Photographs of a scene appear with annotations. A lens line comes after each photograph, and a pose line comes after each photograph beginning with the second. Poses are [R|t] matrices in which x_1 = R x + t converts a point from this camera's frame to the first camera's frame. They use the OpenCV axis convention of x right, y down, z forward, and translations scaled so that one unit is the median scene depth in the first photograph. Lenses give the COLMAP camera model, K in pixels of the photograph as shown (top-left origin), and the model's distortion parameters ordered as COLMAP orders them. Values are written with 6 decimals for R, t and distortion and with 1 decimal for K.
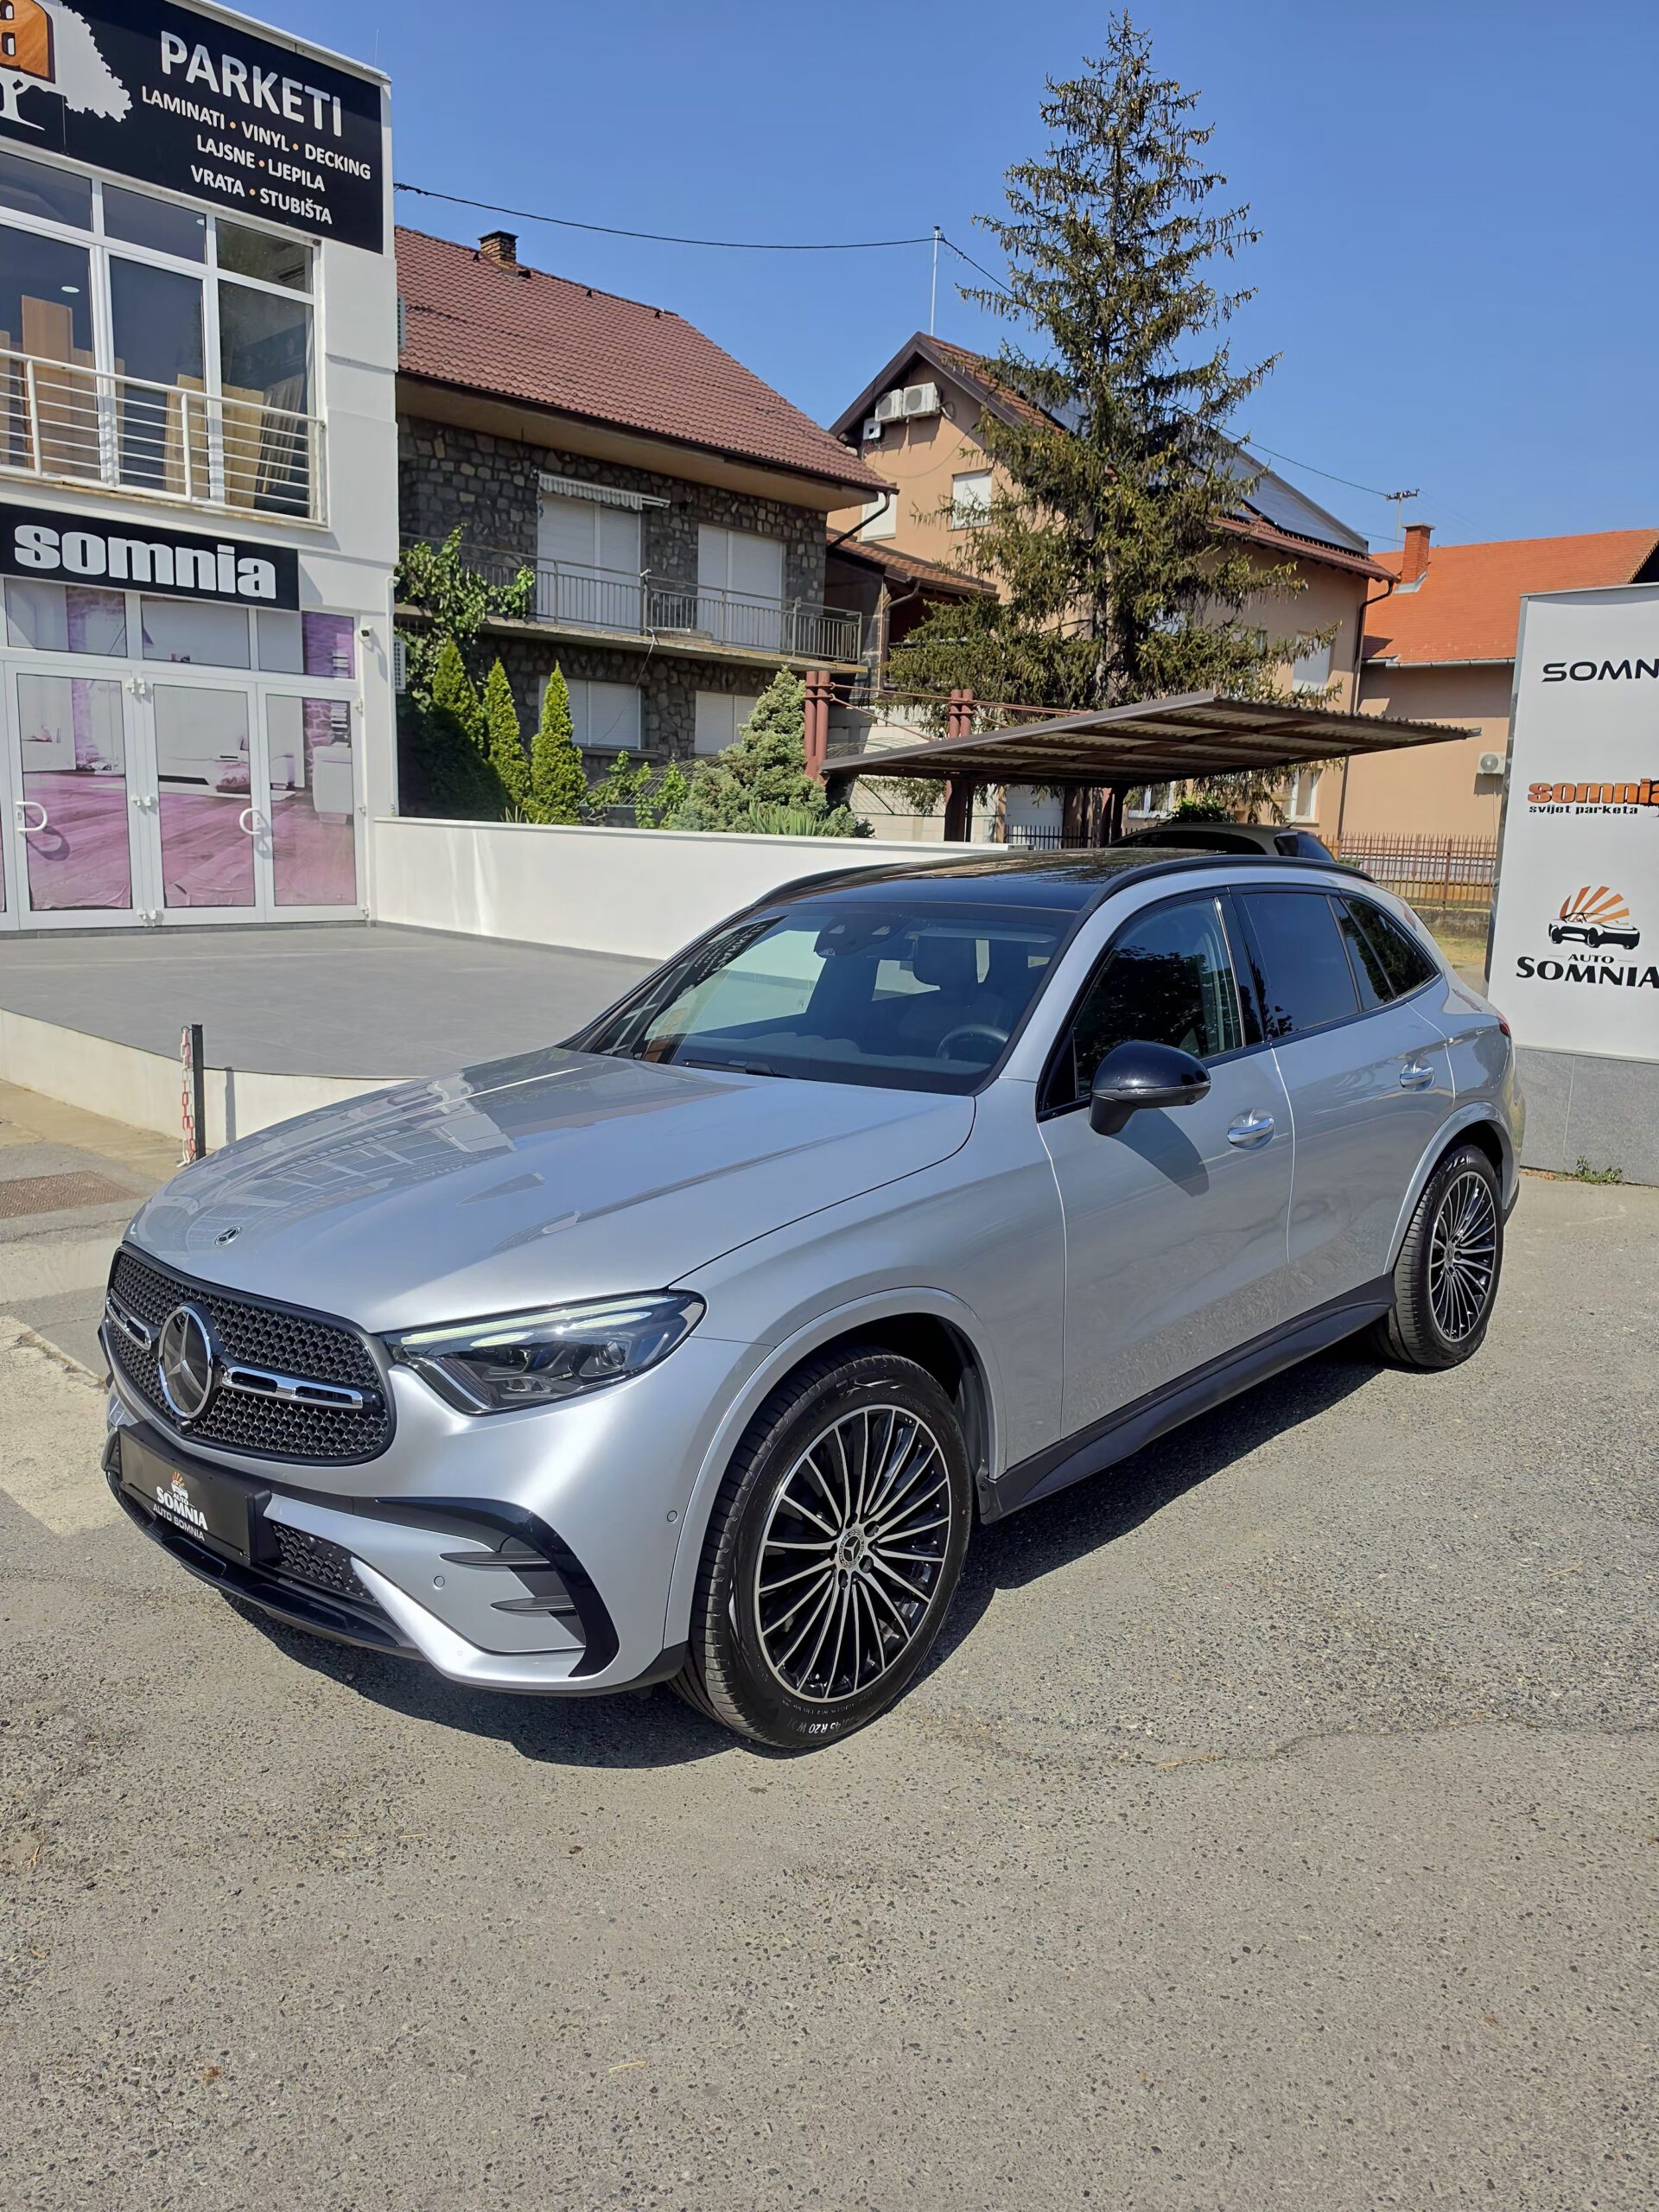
lens RADIAL K [[1538.2, 0, 864.4], [0, 1538.2, 1107.9], [0, 0, 1]] dist [-0.010747, -0.004364]
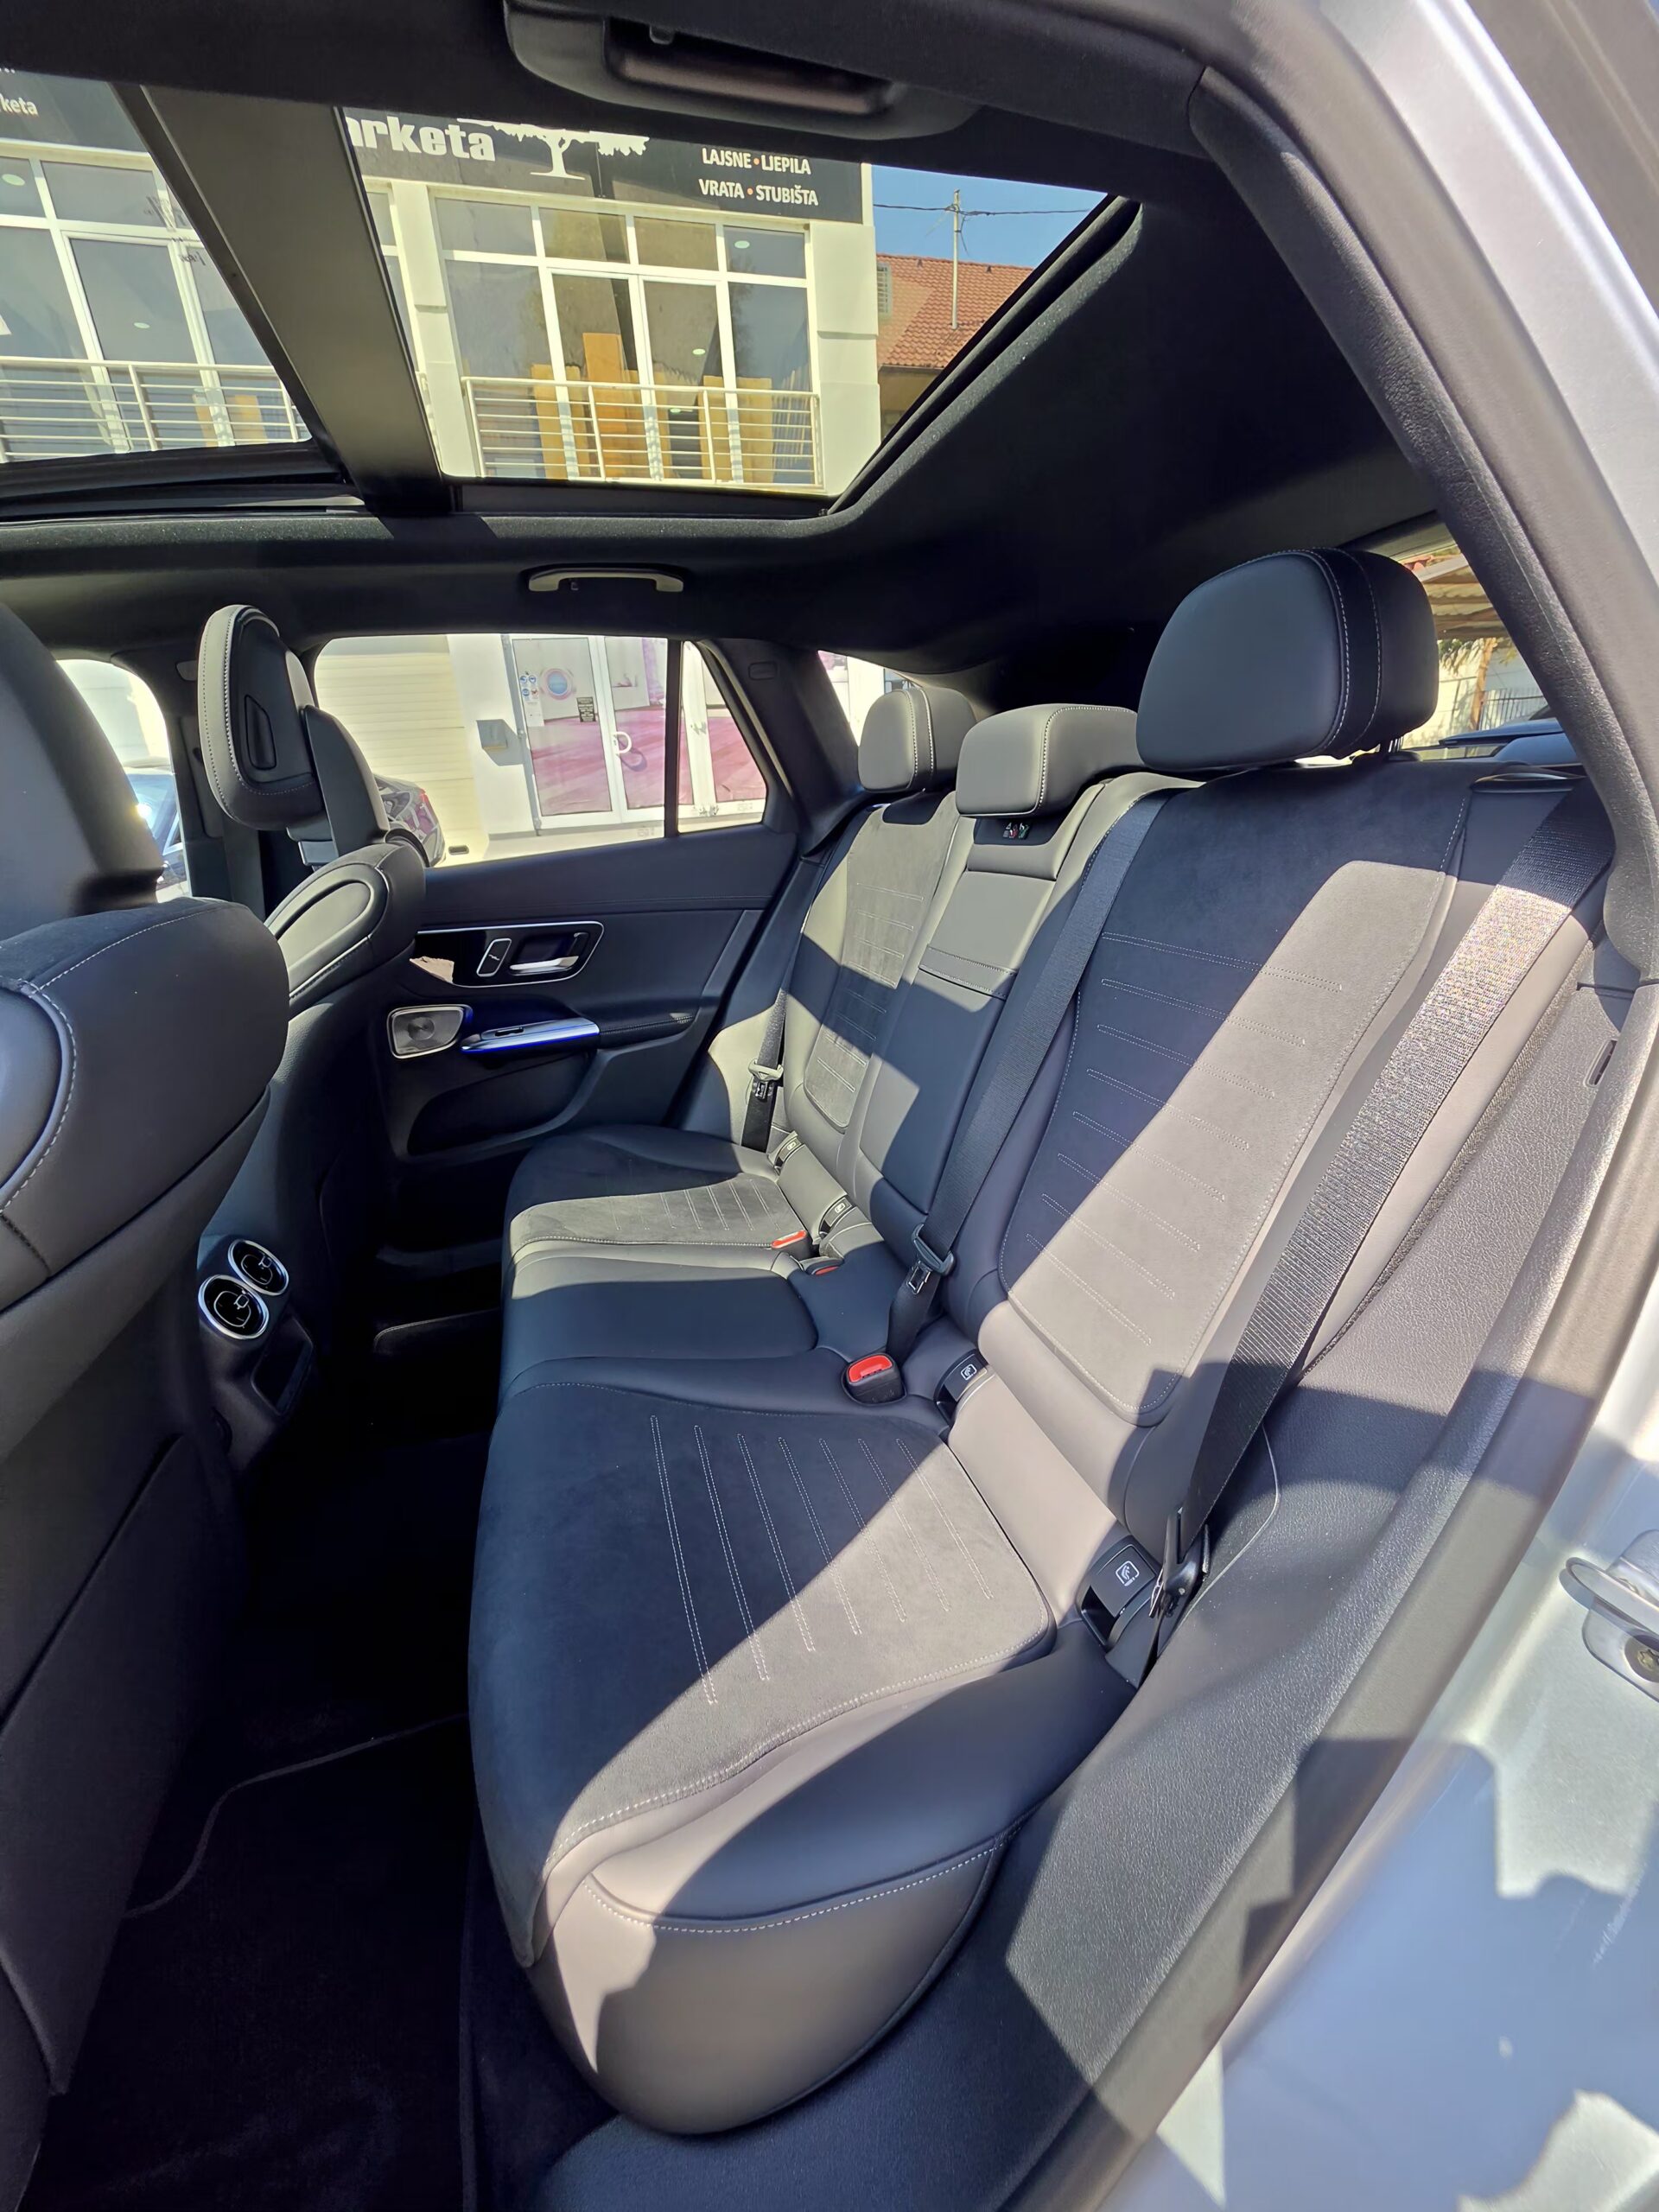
lens RADIAL K [[900.5, 0, 833.0], [0, 900.5, 1102.9], [0, 0, 1]] dist [-0.002704, 0.000219]
pose [[0.862789, 0.100775, -0.495418, 0.089408], [-0.001973, 0.980596, 0.196031, -0.018203], [0.505560, -0.168155, 0.846246, 0.286045]]
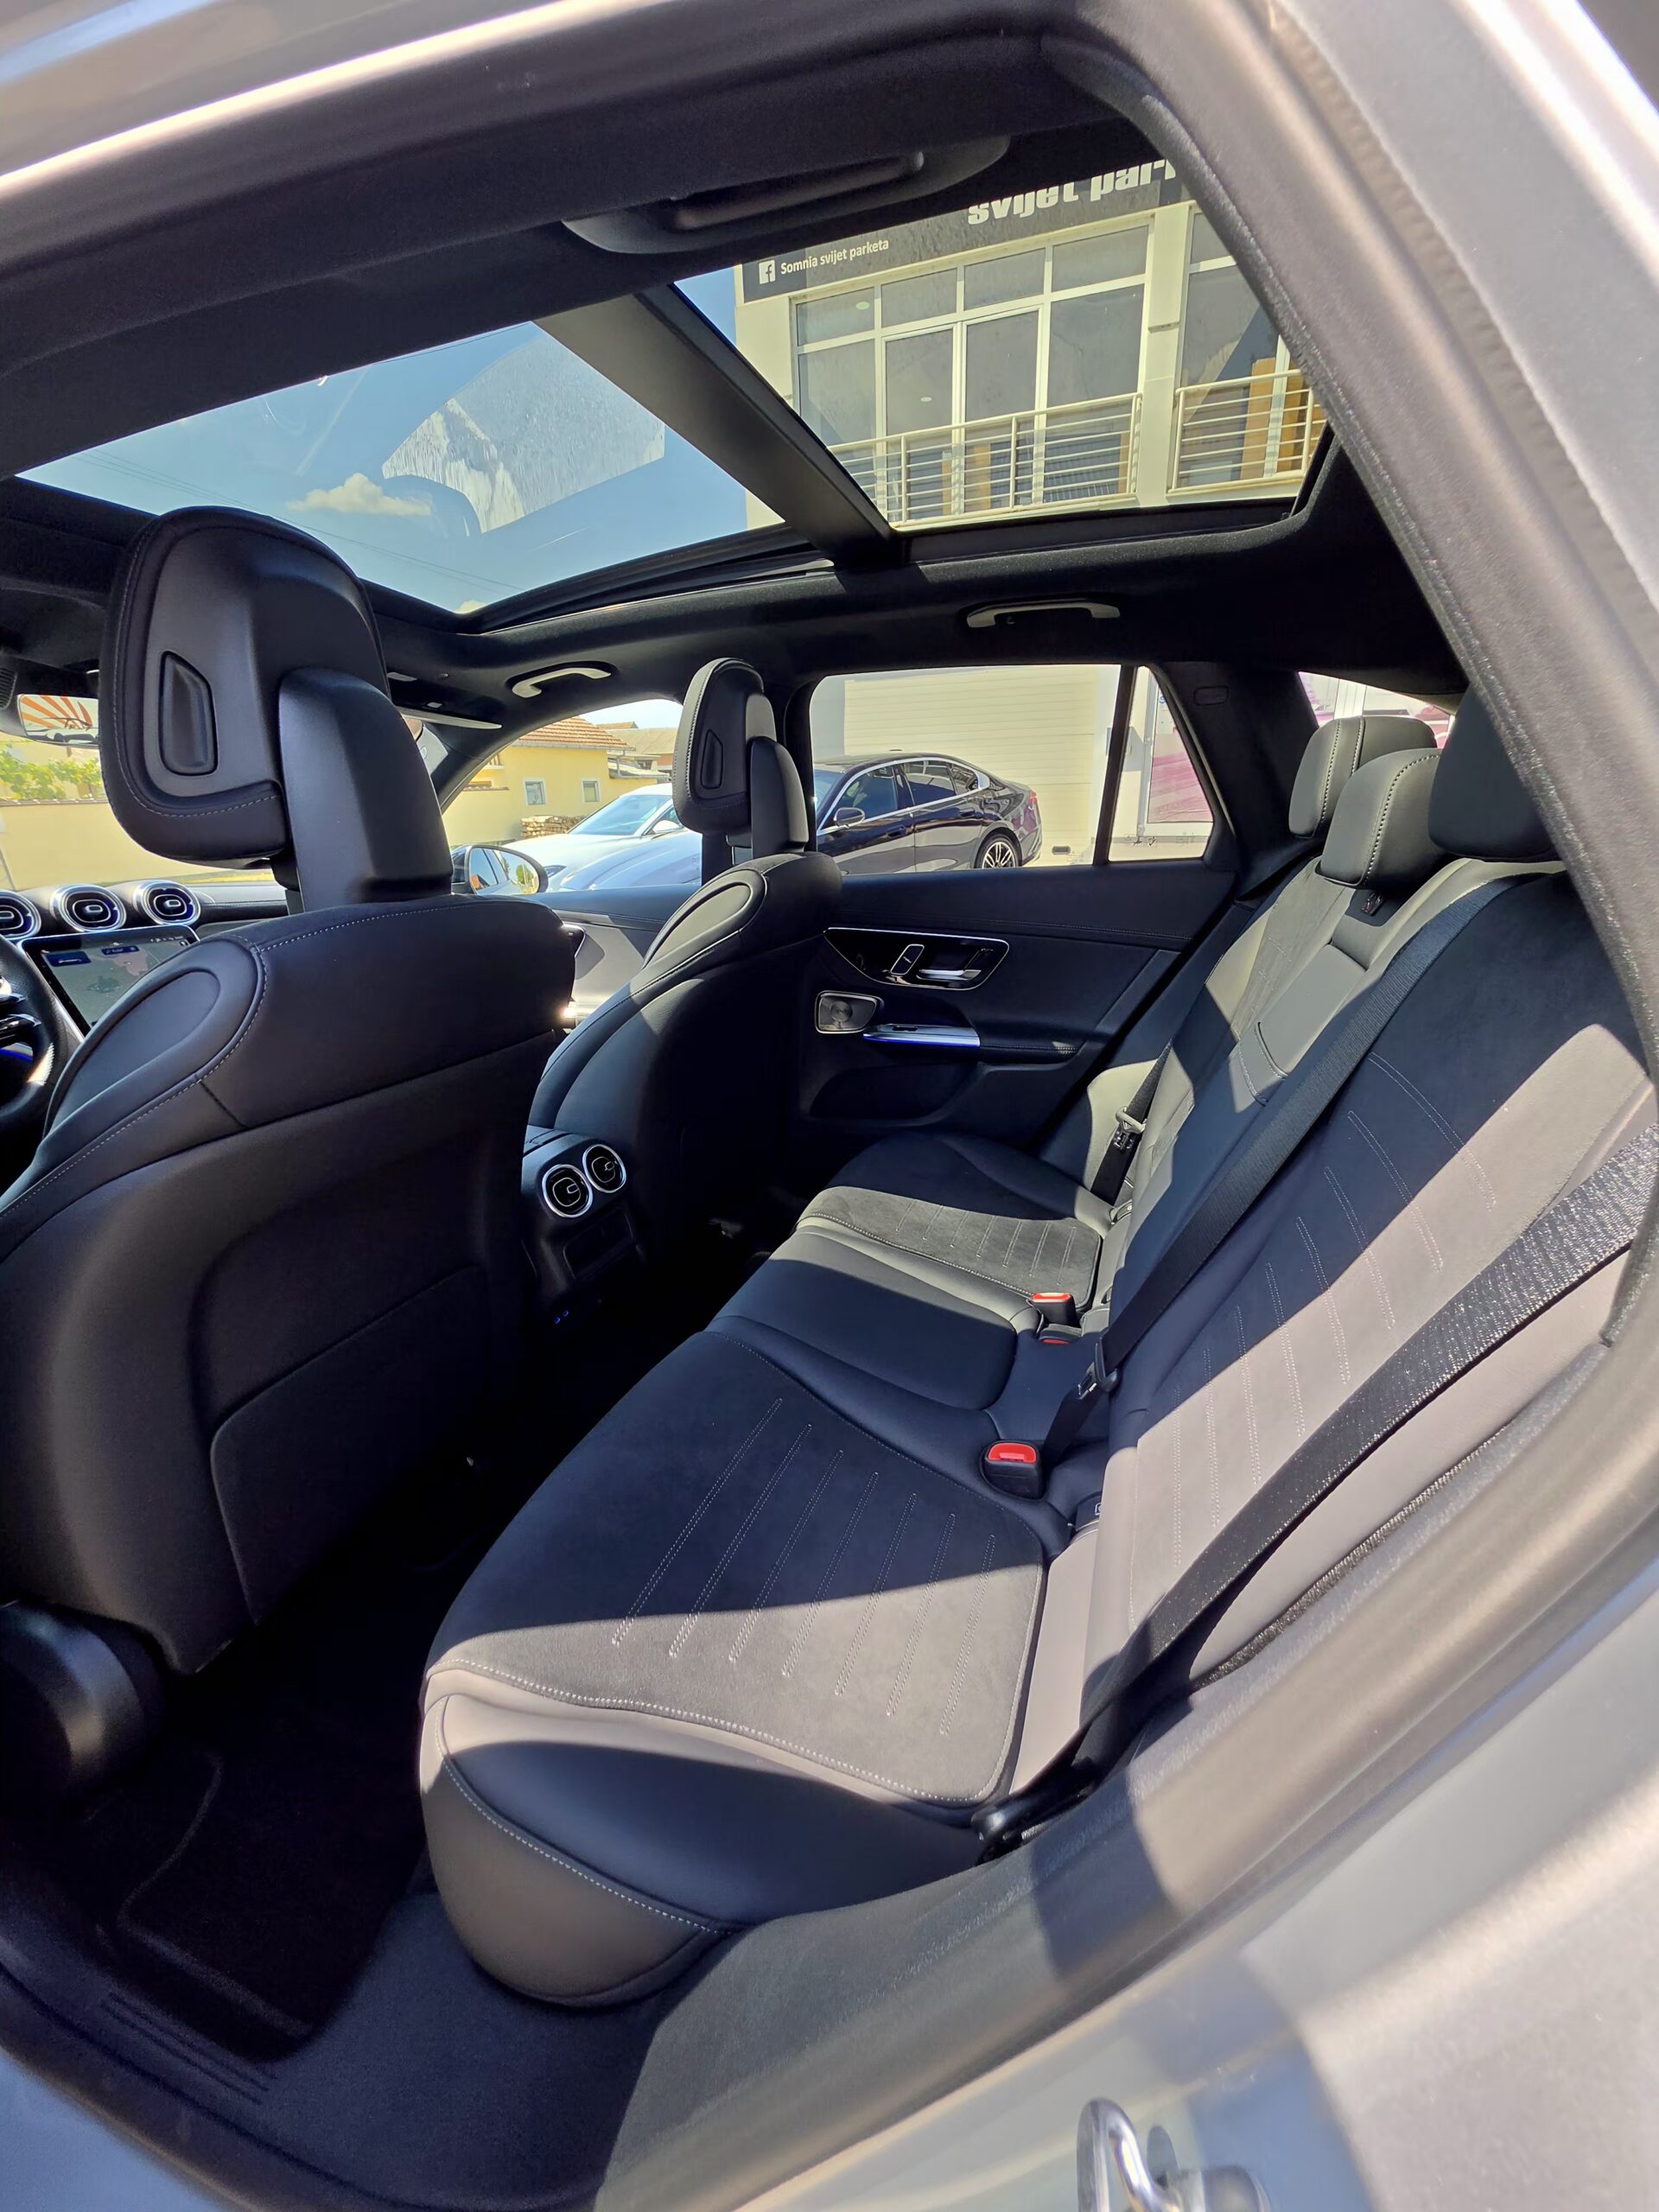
lens RADIAL K [[890.0, 0, 834.8], [0, 890.0, 1107.5], [0, 0, 1]] dist [-0.003184, -0.000356]
pose [[0.383337, 0.269832, -0.883314, 0.105614], [-0.124271, 0.962745, 0.240166, -0.022720], [0.915210, 0.017706, 0.402588, 0.305994]]
